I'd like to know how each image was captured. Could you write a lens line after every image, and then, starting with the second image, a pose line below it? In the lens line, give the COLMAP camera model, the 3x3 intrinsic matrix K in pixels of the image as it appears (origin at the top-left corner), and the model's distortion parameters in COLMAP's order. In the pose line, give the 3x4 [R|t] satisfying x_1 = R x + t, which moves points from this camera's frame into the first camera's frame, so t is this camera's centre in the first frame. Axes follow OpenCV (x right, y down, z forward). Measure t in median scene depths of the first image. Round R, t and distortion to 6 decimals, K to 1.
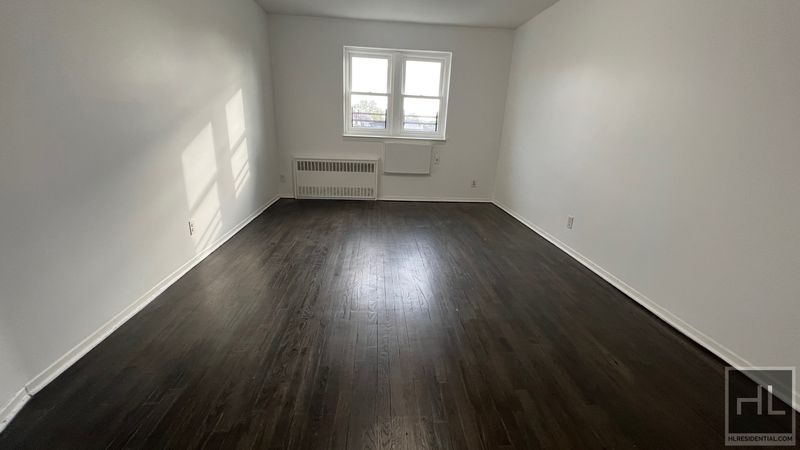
lens RADIAL K [[320.1, 0, 398.8], [0, 320.1, 223.0], [0, 0, 1]] dist [-0.001184, 0.000393]
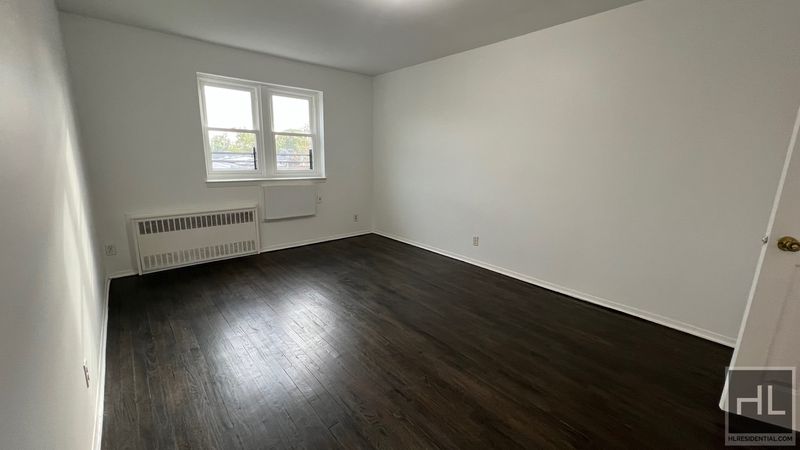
lens RADIAL K [[320.1, 0, 398.8], [0, 320.1, 223.0], [0, 0, 1]] dist [-0.001184, 0.000393]
pose [[0.800915, -0.148516, 0.580067, -0.266445], [0.190979, 0.981516, -0.012391, -0.072996], [-0.567505, 0.120705, 0.814474, 0.103217]]
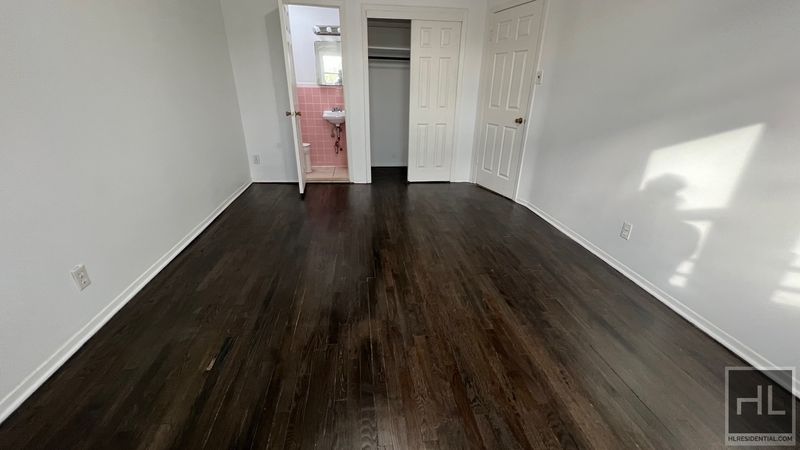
lens RADIAL K [[320.1, 0, 398.8], [0, 320.1, 223.0], [0, 0, 1]] dist [-0.001184, 0.000393]
pose [[-0.996934, -0.031729, -0.071532, 0.035564], [-0.070680, 0.757411, 0.649102, -0.296581], [0.033584, 0.652167, -0.757331, 0.893415]]
